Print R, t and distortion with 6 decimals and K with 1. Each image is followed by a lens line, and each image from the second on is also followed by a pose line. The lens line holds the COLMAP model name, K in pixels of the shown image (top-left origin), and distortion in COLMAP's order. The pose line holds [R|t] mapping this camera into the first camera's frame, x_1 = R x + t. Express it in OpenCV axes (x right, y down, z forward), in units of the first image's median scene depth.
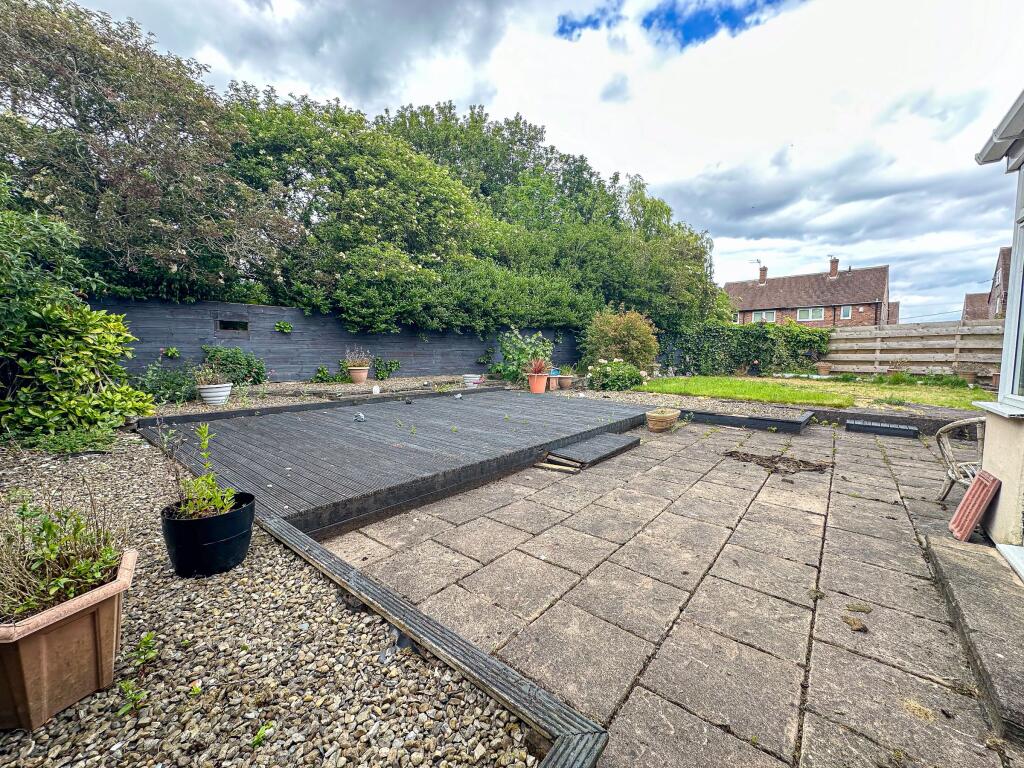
lens RADIAL K [[411.5, 0, 512.0], [0, 411.5, 384.0], [0, 0, 1]] dist [-0.001713, 0.000142]
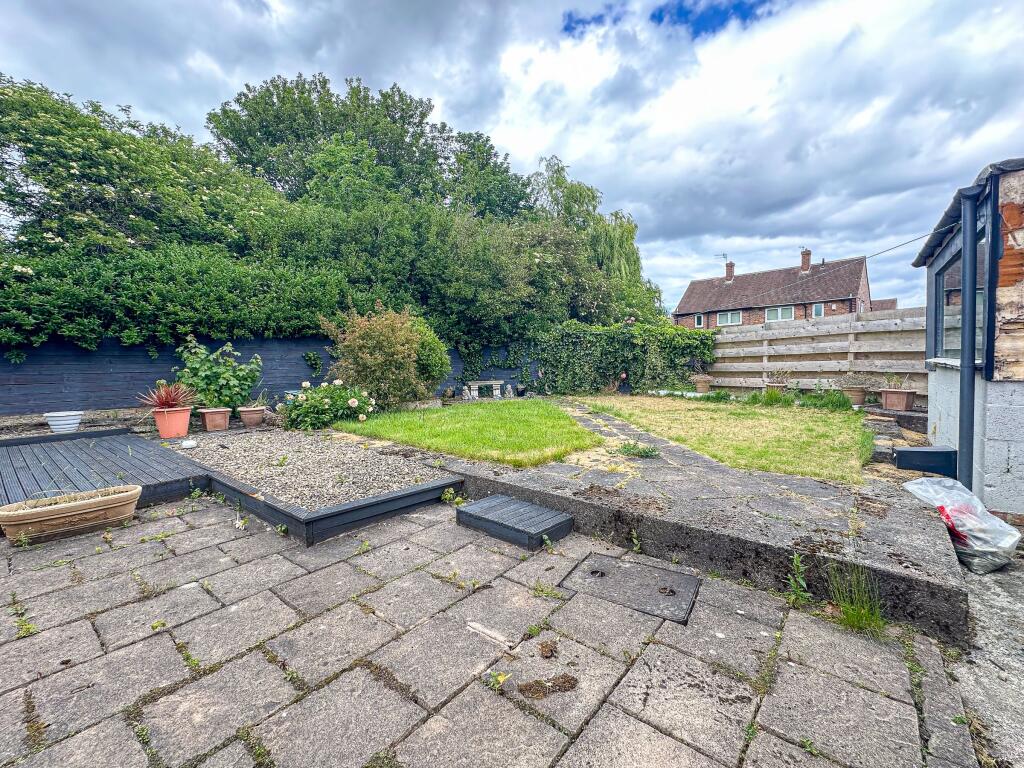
lens RADIAL K [[439.4, 0, 512.0], [0, 439.4, 384.0], [0, 0, 1]] dist [0.002362, 0.000434]
pose [[0.999723, -0.023296, -0.003359, 0.400934], [0.023183, 0.999266, -0.030496, -0.018791], [0.004067, 0.030409, 0.999529, 0.193881]]
